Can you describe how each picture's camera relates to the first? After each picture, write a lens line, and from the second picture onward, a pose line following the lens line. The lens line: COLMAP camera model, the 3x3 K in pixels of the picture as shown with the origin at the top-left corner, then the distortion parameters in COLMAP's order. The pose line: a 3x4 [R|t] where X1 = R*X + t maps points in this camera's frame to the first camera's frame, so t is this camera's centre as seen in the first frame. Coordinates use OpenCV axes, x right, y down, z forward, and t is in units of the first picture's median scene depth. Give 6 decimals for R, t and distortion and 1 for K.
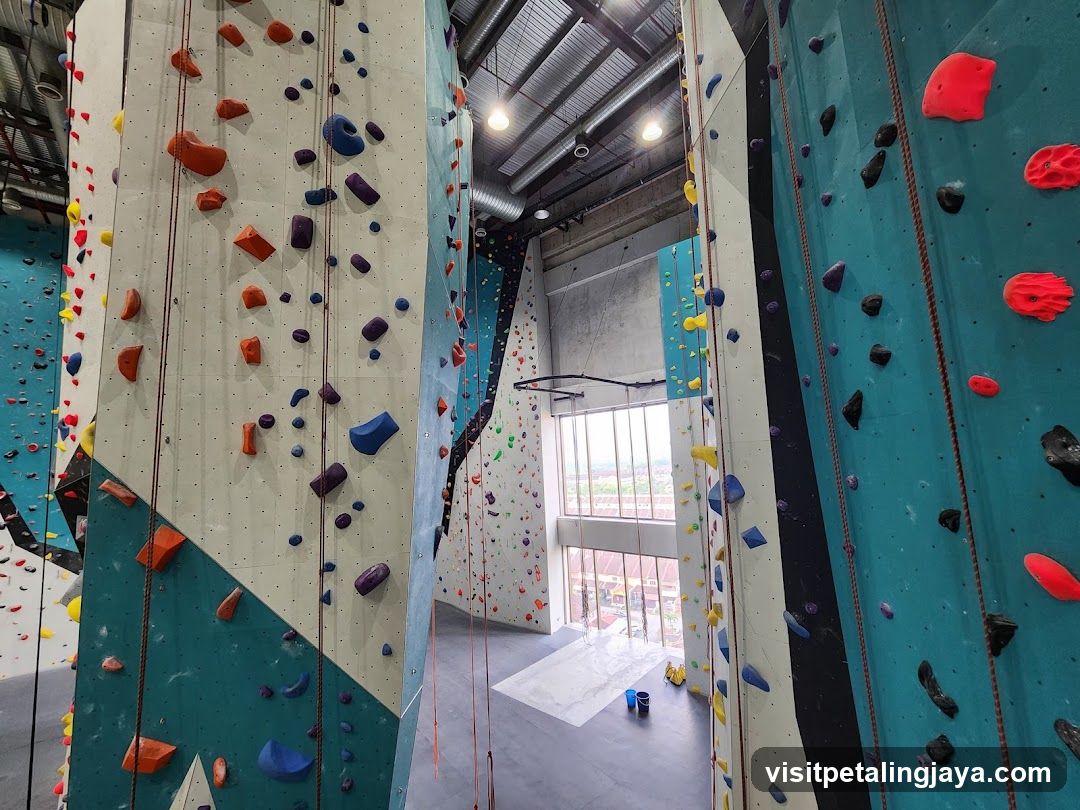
lens RADIAL K [[432.4, 0, 535.0], [0, 432.4, 406.2], [0, 0, 1]] dist [-0.000321, 0.000101]
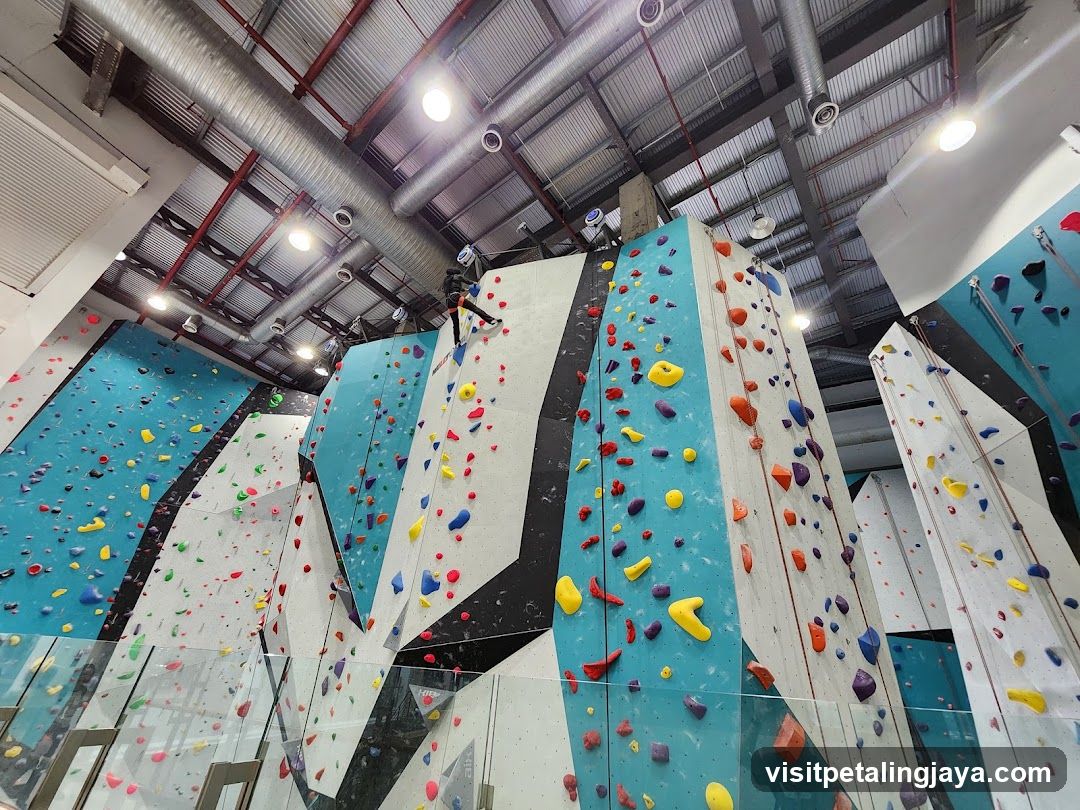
lens RADIAL K [[432.4, 0, 545.8], [0, 432.4, 404.8], [0, 0, 1]] dist [-0.000321, 0.000101]
pose [[0.969169, 0.215324, 0.119777, -0.358830], [-0.144962, 0.891371, -0.429470, 0.026809], [-0.199241, 0.398866, 0.895103, -0.042558]]
